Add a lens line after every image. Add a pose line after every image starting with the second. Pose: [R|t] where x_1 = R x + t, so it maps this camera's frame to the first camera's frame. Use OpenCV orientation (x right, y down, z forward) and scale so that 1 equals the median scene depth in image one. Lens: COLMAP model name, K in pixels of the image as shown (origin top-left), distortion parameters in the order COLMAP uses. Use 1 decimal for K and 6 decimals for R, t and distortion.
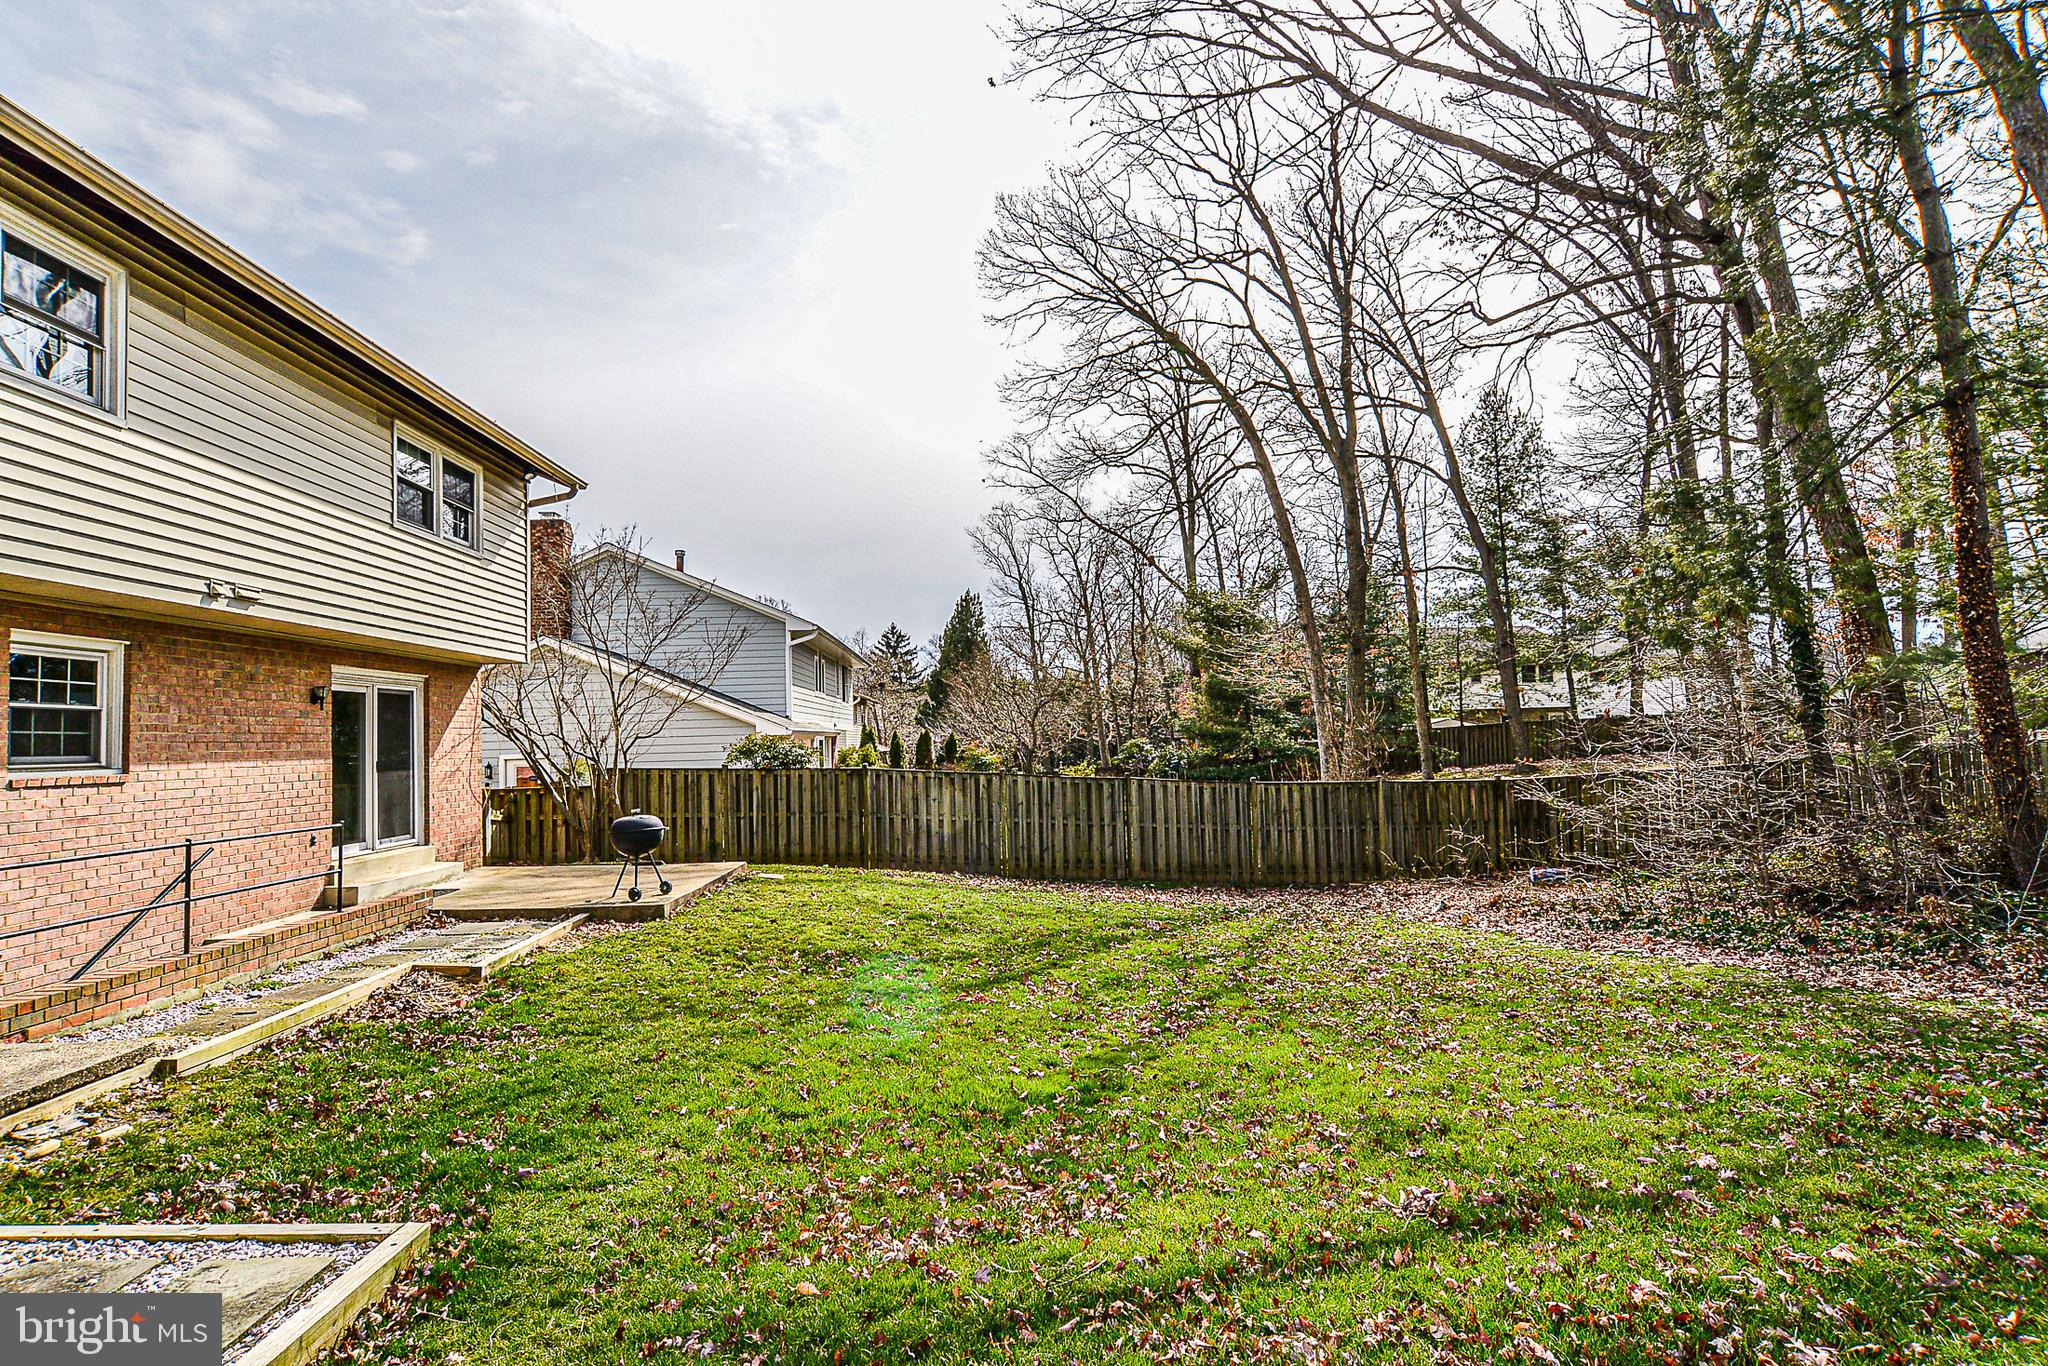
lens RADIAL K [[1010.0, 0, 1017.1], [0, 1010.0, 683.5], [0, 0, 1]] dist [-0.004804, -0.000204]
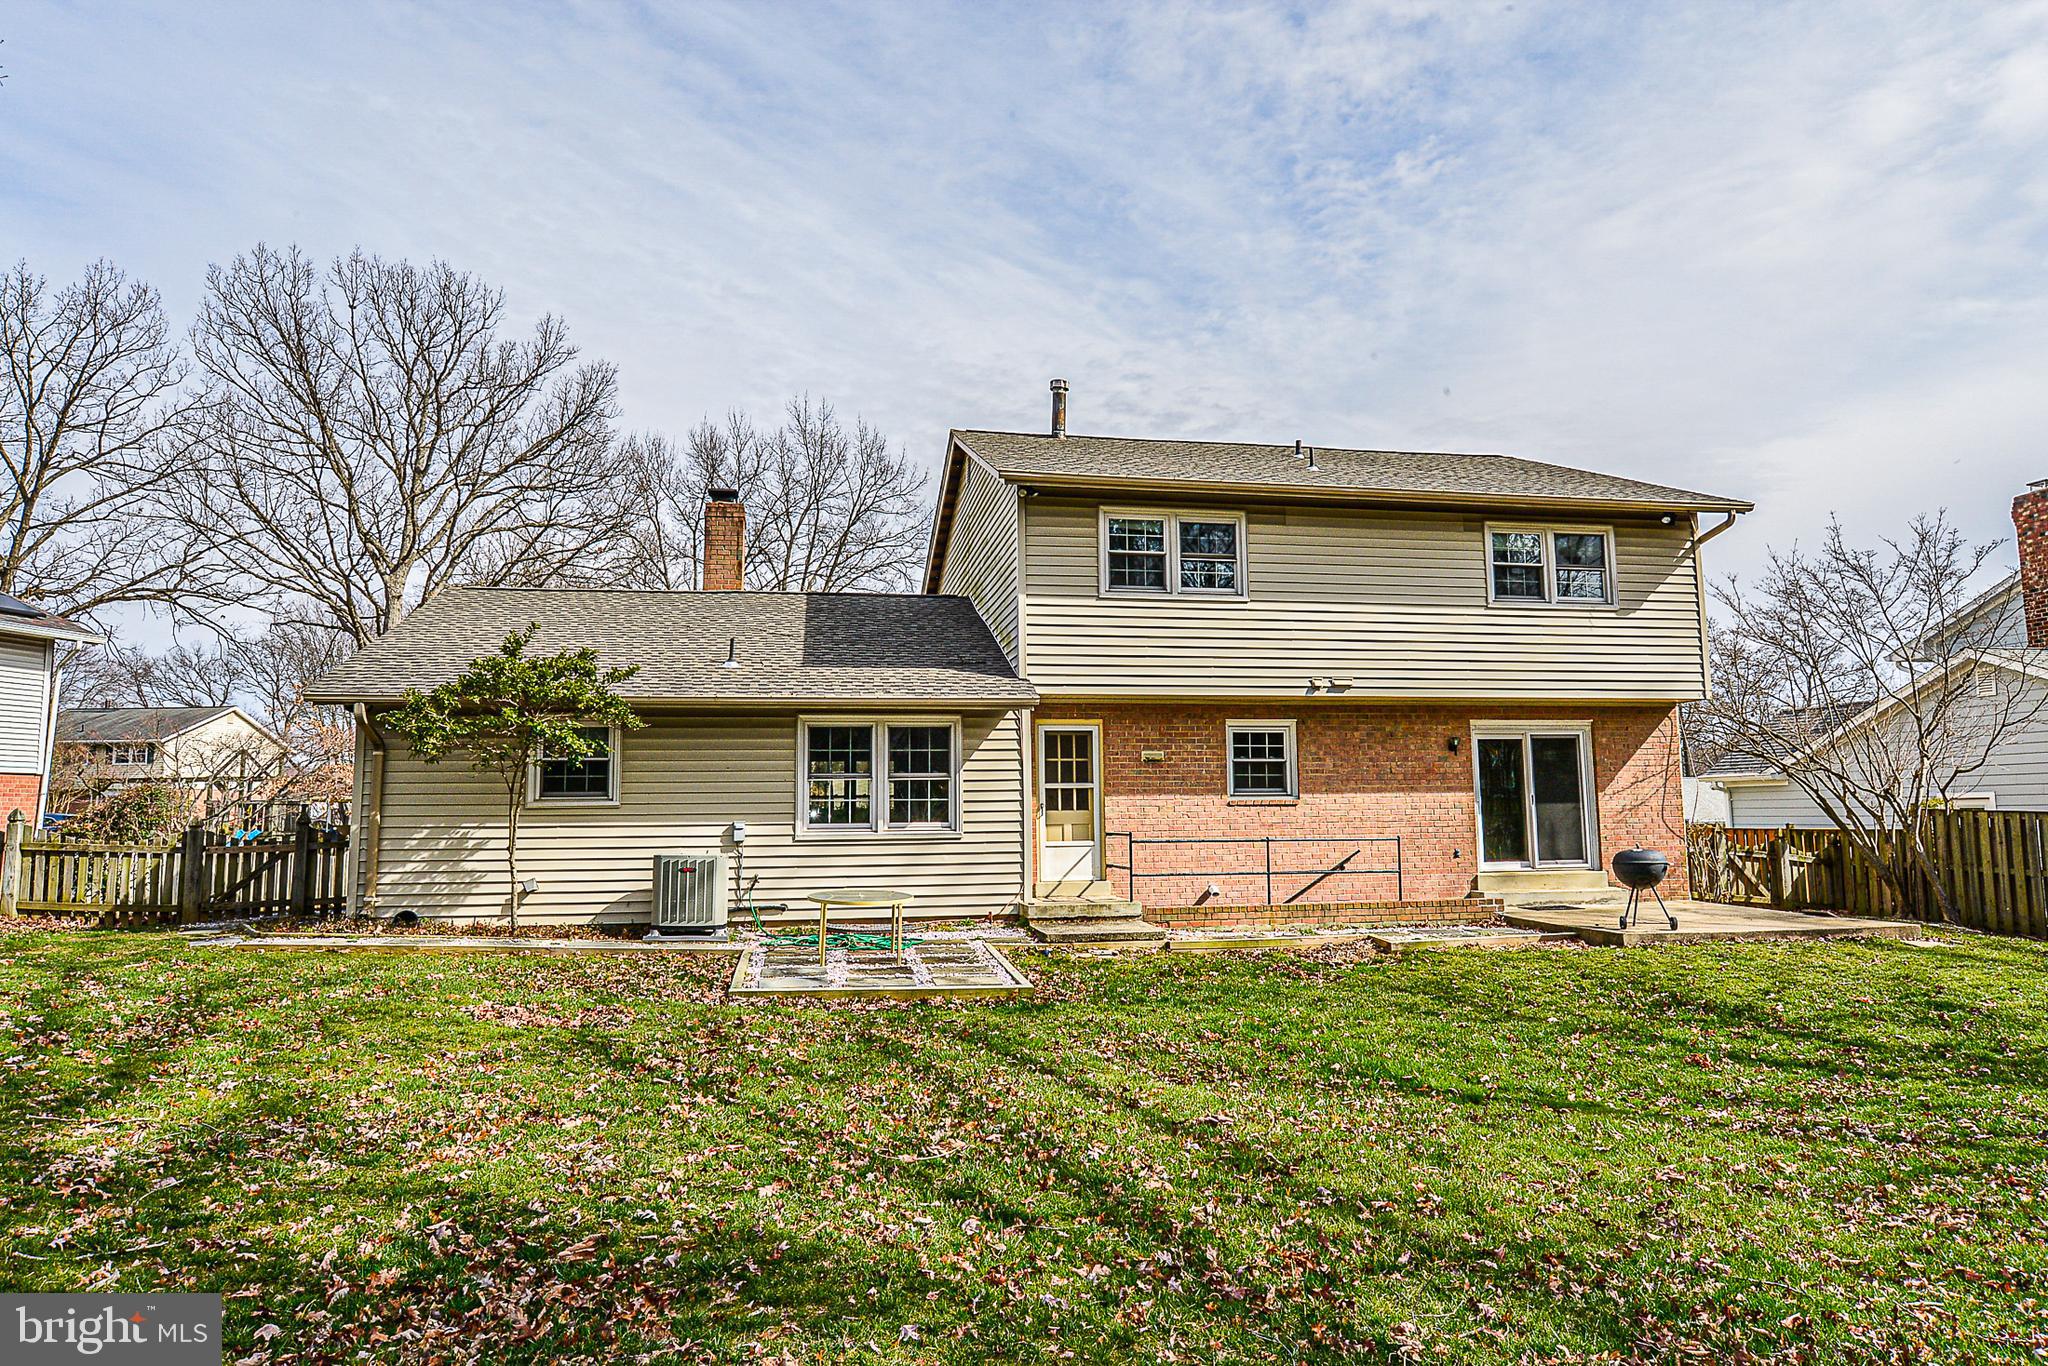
lens RADIAL K [[1217.4, 0, 1019.2], [0, 1217.4, 681.9], [0, 0, 1]] dist [-0.016452, 0.004055]
pose [[0.128574, -0.080882, -0.988396, 0.823820], [0.061003, 0.995426, -0.073521, 0.012690], [0.989822, -0.050842, 0.132920, 0.225628]]
